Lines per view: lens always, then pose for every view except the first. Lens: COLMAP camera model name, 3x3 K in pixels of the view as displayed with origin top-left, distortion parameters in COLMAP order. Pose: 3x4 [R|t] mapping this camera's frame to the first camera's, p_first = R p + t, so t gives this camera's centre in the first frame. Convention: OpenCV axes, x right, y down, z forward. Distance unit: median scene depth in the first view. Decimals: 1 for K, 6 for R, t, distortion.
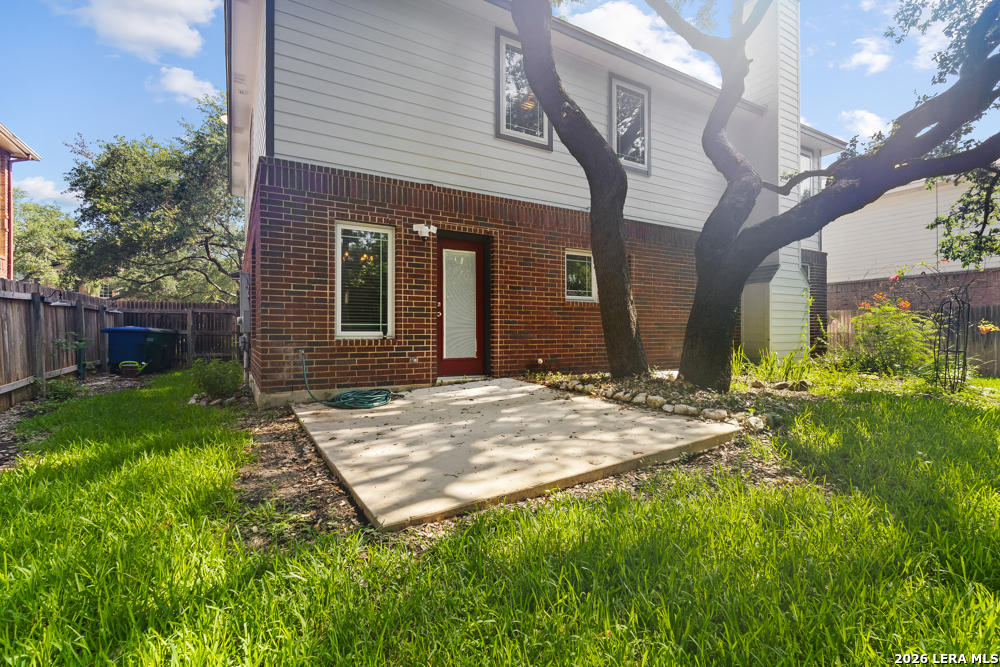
lens RADIAL K [[462.9, 0, 500.6], [0, 462.9, 334.7], [0, 0, 1]] dist [-0.005117, 0.001786]
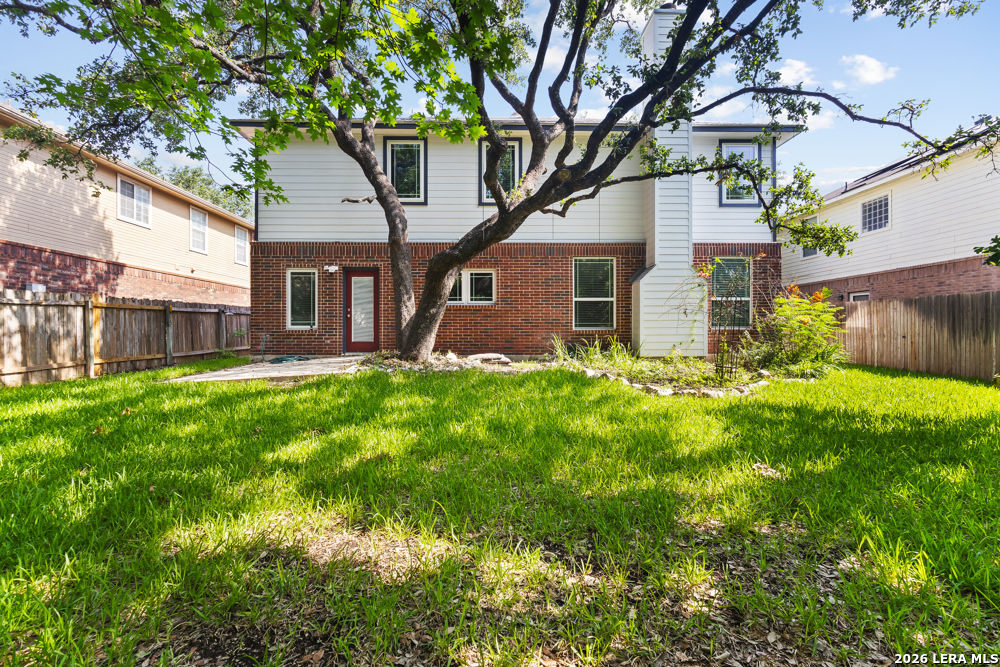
lens RADIAL K [[462.9, 0, 498.9], [0, 462.9, 332.9], [0, 0, 1]] dist [-0.005117, 0.001786]
pose [[0.865673, -0.000483, -0.500609, 1.272683], [-0.003220, 0.999973, -0.006533, 0.030017], [0.500599, 0.007267, 0.865649, -0.211376]]
